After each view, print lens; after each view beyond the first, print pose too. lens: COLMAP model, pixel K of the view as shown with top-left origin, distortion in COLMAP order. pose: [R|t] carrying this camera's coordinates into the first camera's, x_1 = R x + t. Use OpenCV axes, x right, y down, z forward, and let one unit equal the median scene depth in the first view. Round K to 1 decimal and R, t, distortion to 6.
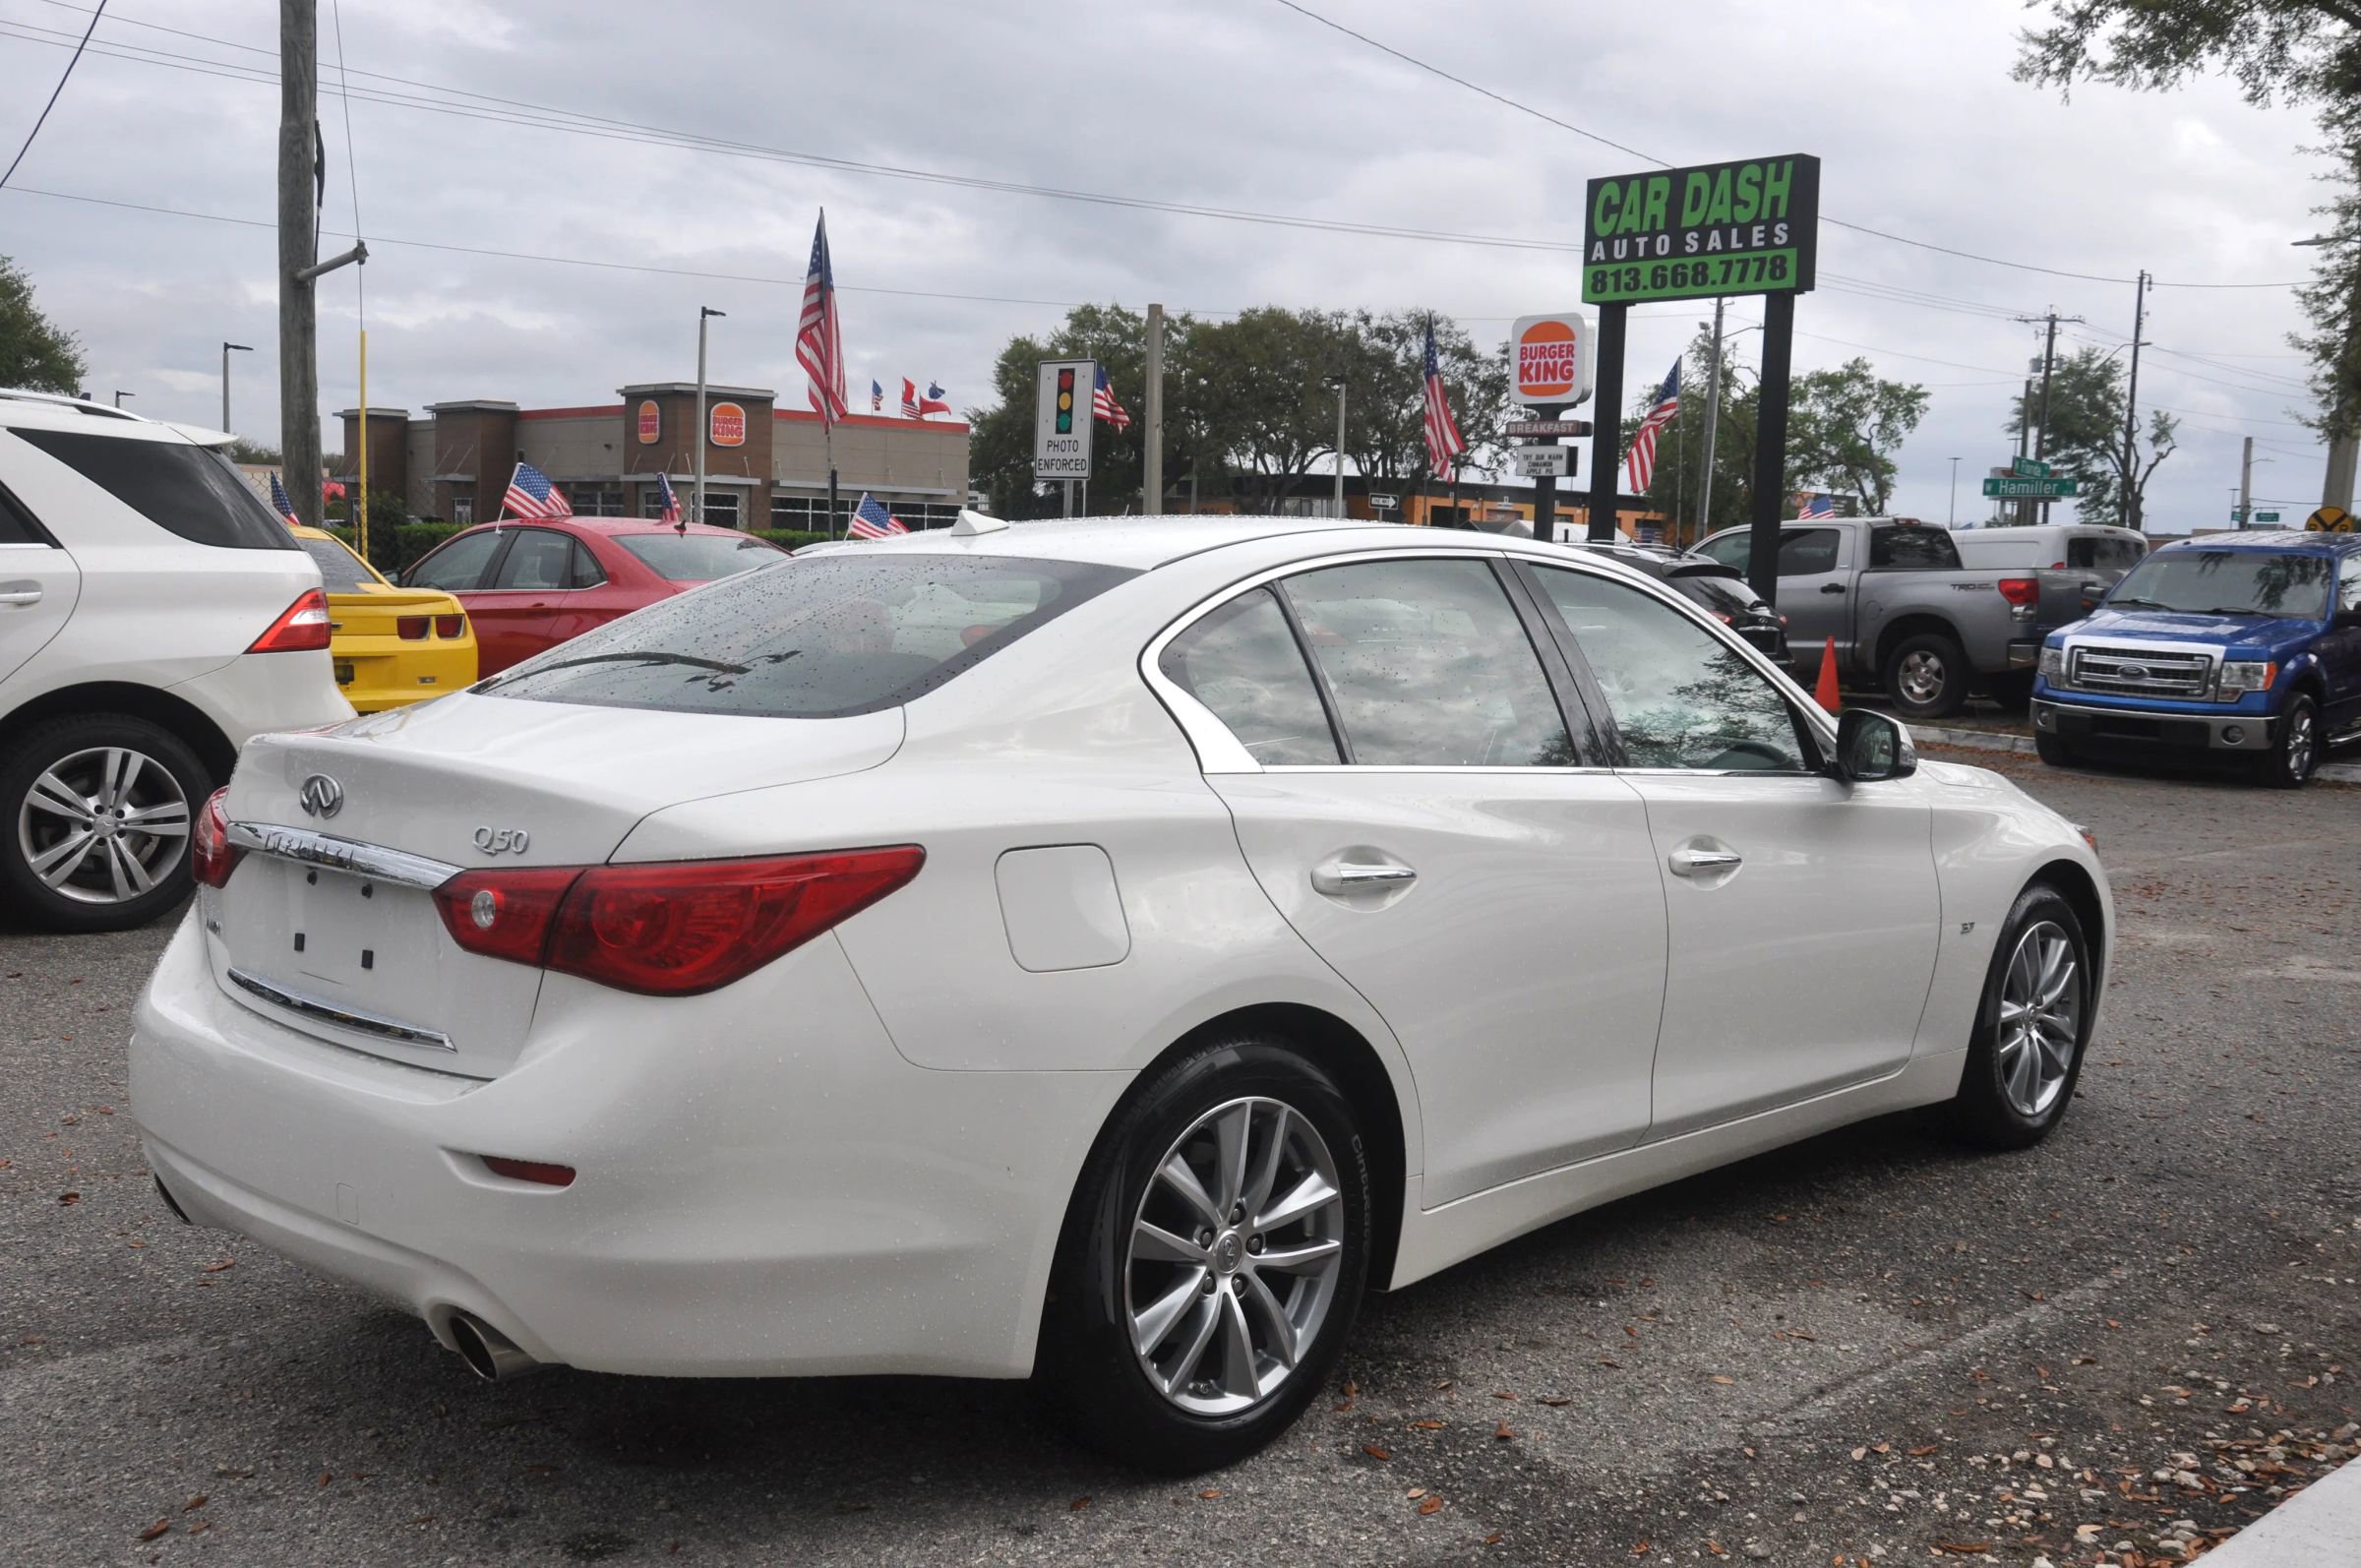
lens RADIAL K [[2347.8, 0, 1182.4], [0, 2347.8, 886.2], [0, 0, 1]] dist [-0.018474, 0.000000]
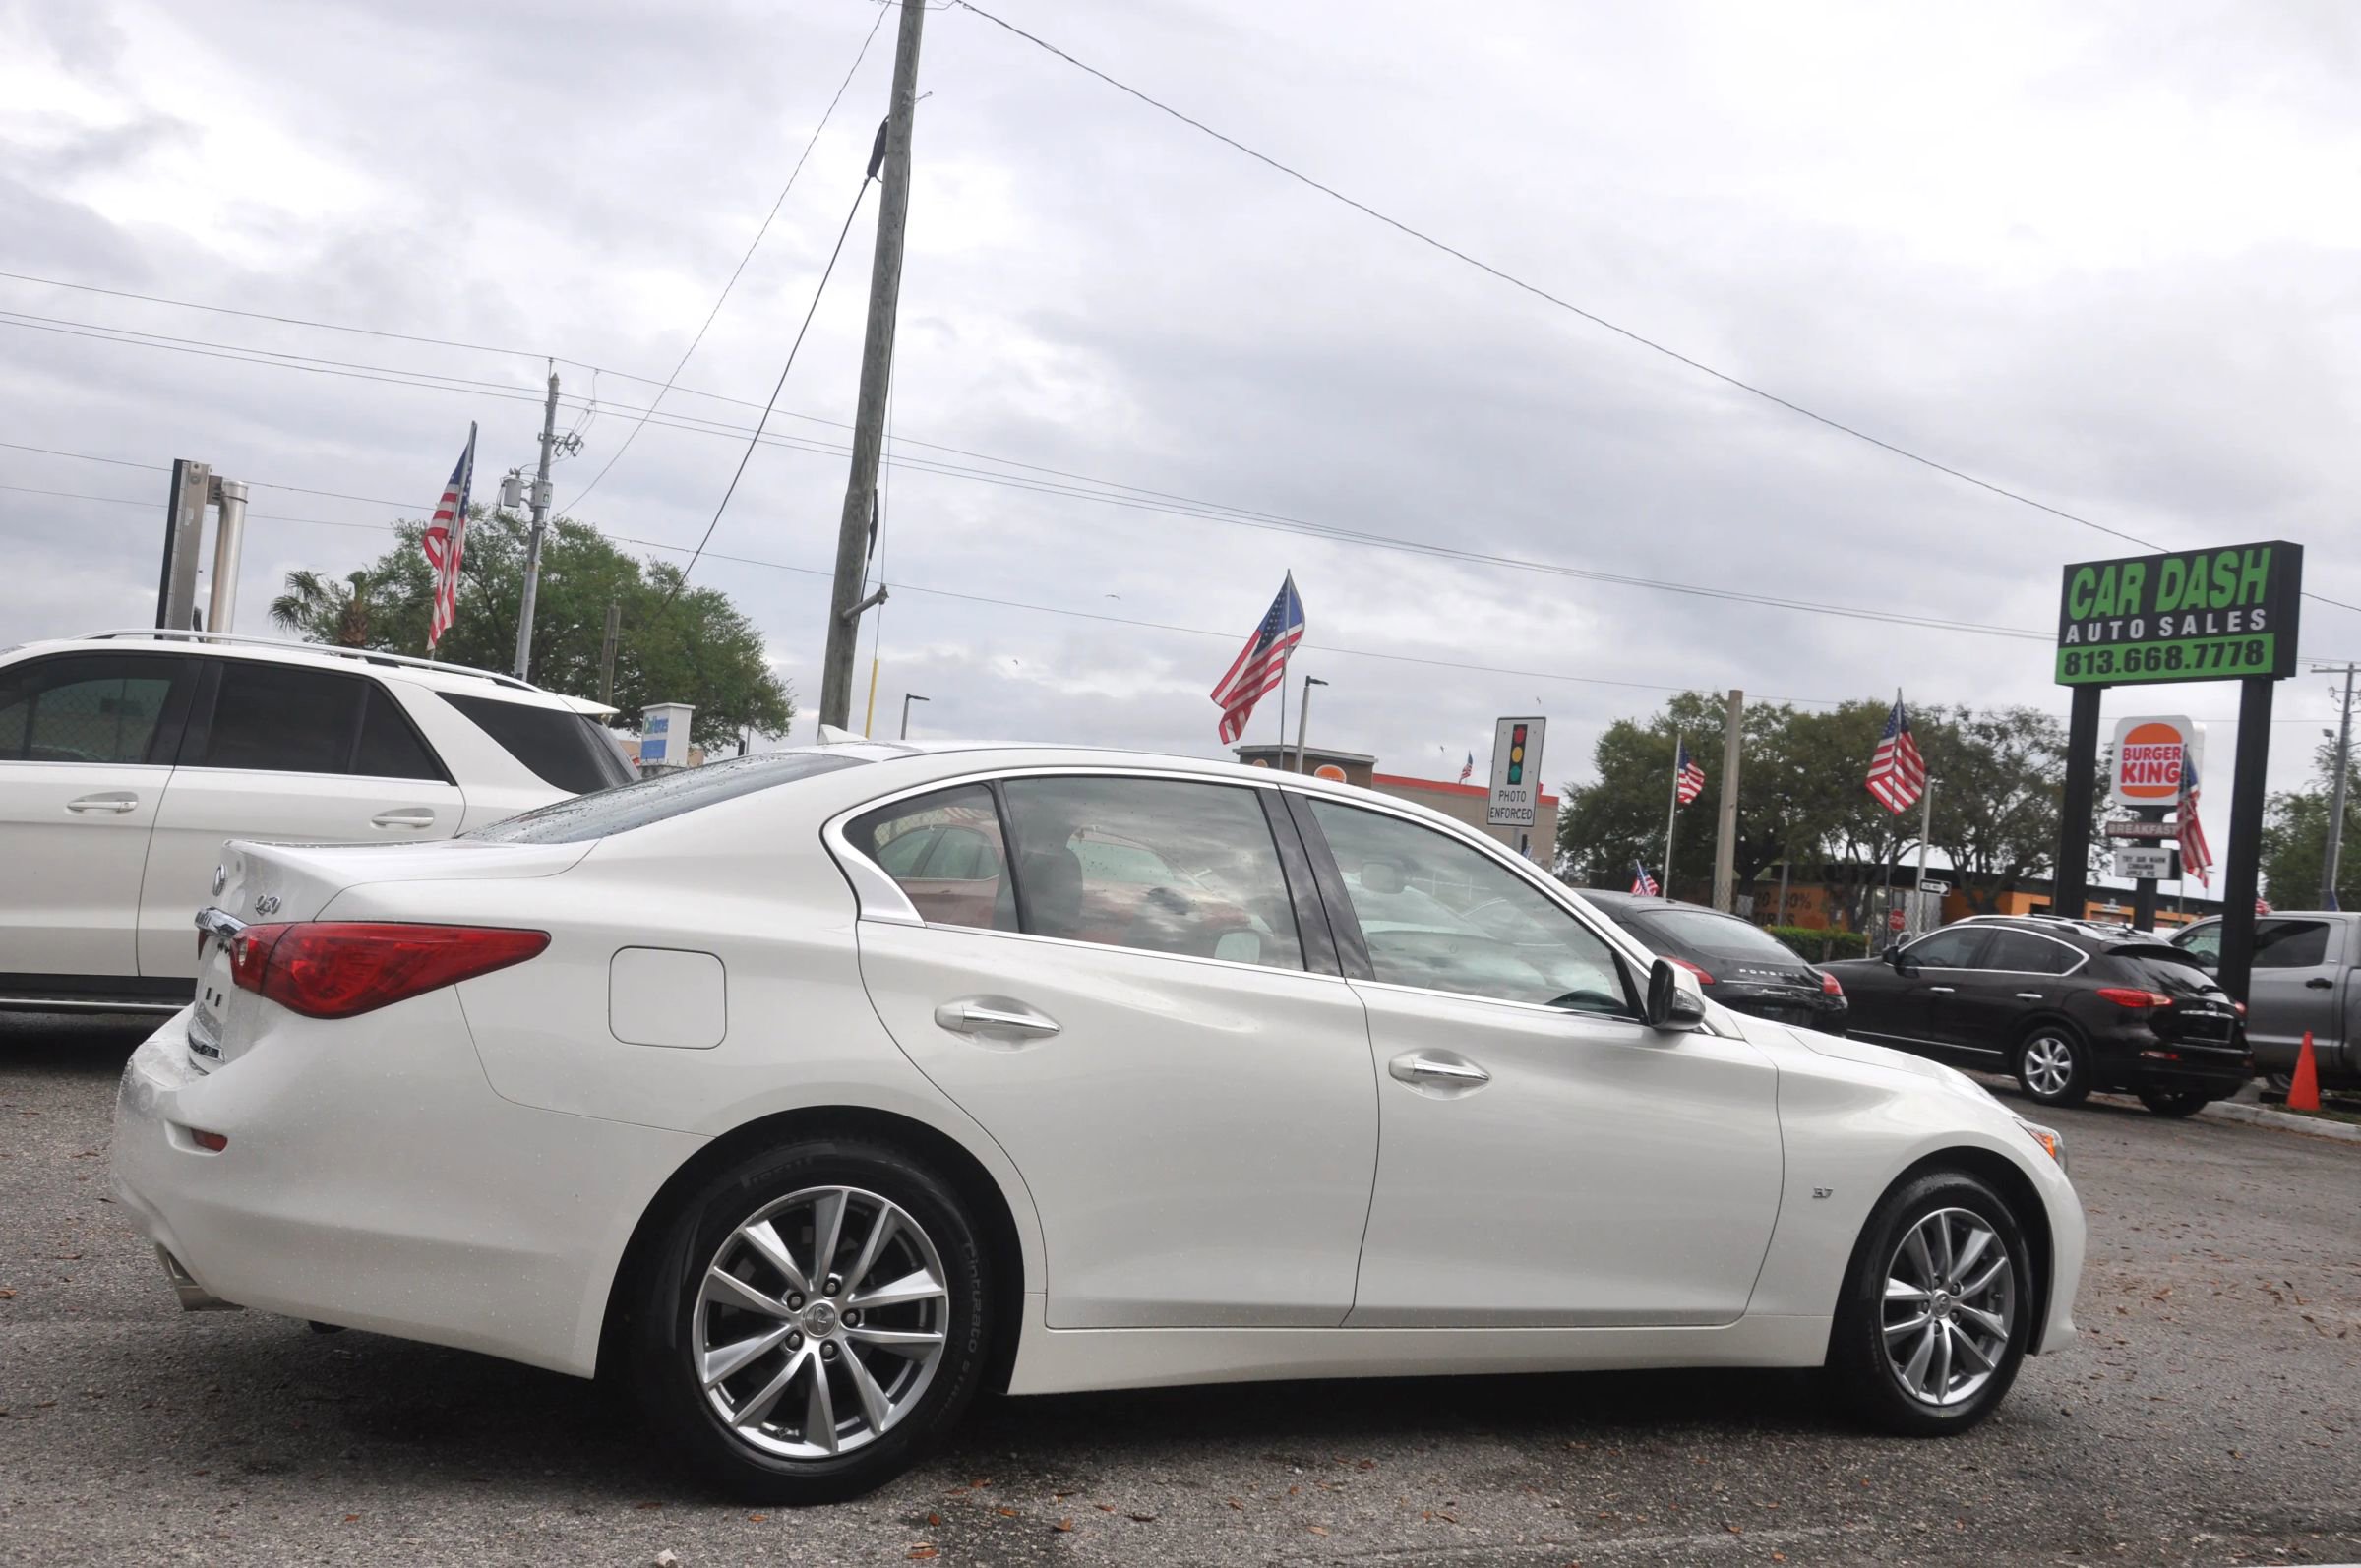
lens RADIAL K [[2347.8, 0, 1198.4], [0, 2347.8, 790.7], [0, 0, 1]] dist [-0.018474, 0.000000]
pose [[0.954347, 0.046657, -0.295034, 0.122938], [-0.106167, 0.976213, -0.189039, 0.022818], [0.279196, 0.211732, 0.936600, -0.024149]]
